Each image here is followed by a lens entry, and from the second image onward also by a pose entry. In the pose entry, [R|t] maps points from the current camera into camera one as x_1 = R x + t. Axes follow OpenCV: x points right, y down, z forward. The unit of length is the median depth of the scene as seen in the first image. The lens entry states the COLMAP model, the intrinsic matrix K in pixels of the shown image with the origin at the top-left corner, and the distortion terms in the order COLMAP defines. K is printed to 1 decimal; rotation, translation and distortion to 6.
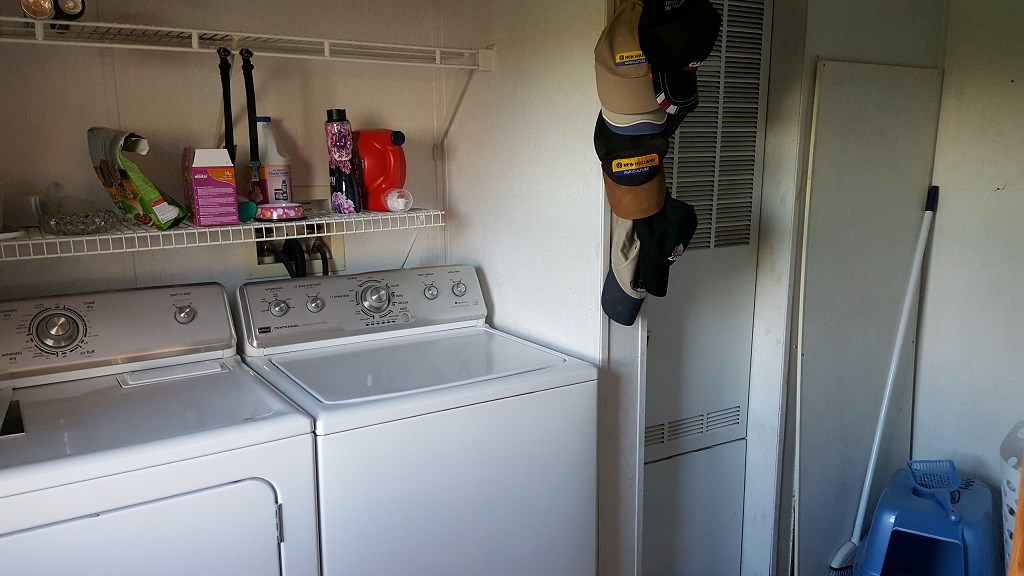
lens RADIAL K [[753.9, 0, 497.9], [0, 753.9, 301.2], [0, 0, 1]] dist [0.148365, -0.218613]
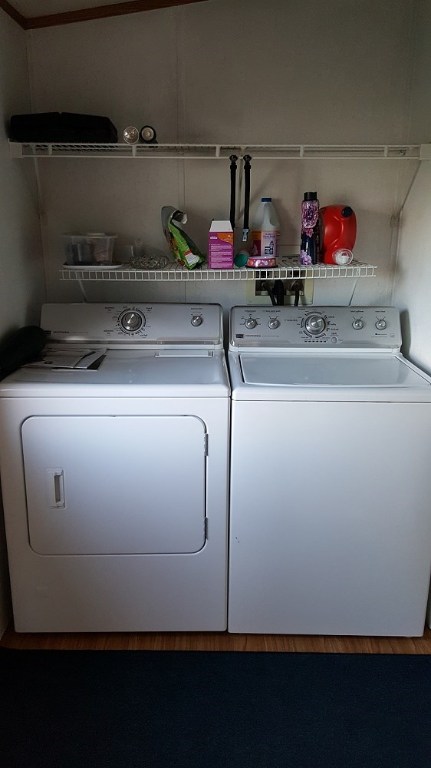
lens RADIAL K [[565.4, 0, 215.5], [0, 565.4, 384.0], [0, 0, 1]] dist [0.148365, -0.218613]
pose [[0.858115, 0.161411, -0.487426, 0.241364], [-0.113078, 0.985405, 0.127242, -0.008532], [0.500851, -0.054071, 0.863843, -0.065856]]
